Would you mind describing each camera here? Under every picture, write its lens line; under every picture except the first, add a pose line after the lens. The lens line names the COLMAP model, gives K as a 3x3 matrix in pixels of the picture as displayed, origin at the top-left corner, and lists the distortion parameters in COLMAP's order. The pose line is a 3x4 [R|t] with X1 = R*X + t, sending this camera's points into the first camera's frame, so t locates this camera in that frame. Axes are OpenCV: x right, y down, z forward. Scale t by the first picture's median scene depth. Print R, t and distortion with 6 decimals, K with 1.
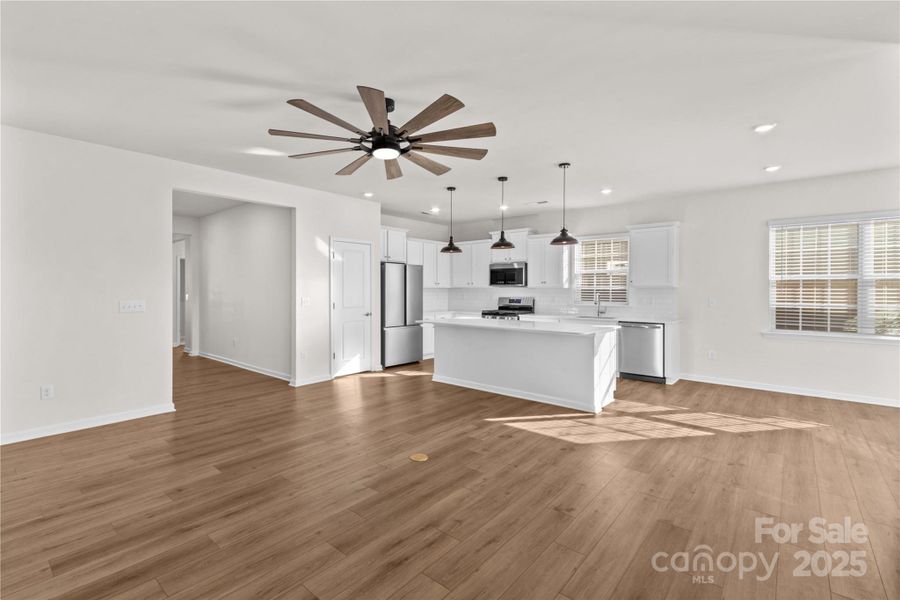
lens RADIAL K [[411.7, 0, 407.7], [0, 411.7, 293.4], [0, 0, 1]] dist [-0.000649, -0.000408]
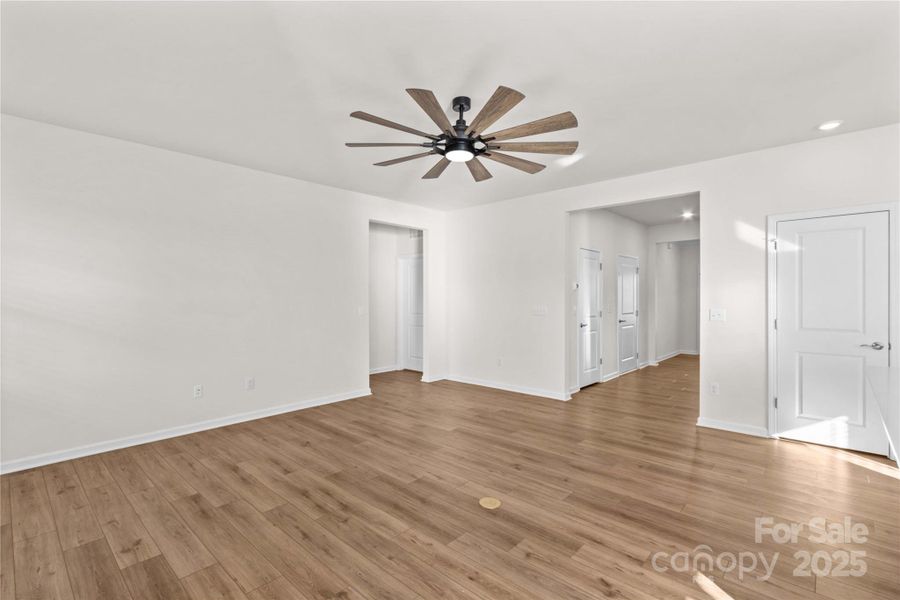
lens RADIAL K [[417.0, 0, 450.0], [0, 417.0, 300.0], [0, 0, 1]] dist [0.002931, 0.000132]
pose [[0.005012, 0.008282, -0.999953, 0.743602], [-0.012006, 0.999894, 0.008221, -0.009763], [0.999915, 0.011964, 0.005111, 0.792675]]
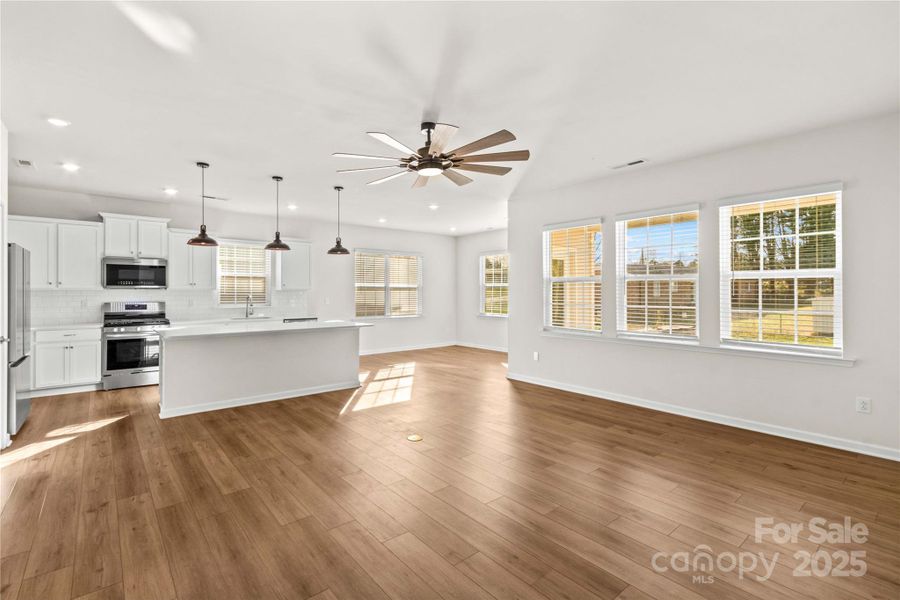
lens RADIAL K [[418.4, 0, 451.3], [0, 418.4, 286.6], [0, 0, 1]] dist [0.000070, -0.000297]
pose [[0.118084, 0.013297, 0.992915, -0.965155], [0.013197, 0.999801, -0.014958, -0.000635], [-0.992916, 0.014870, 0.117885, 0.659055]]
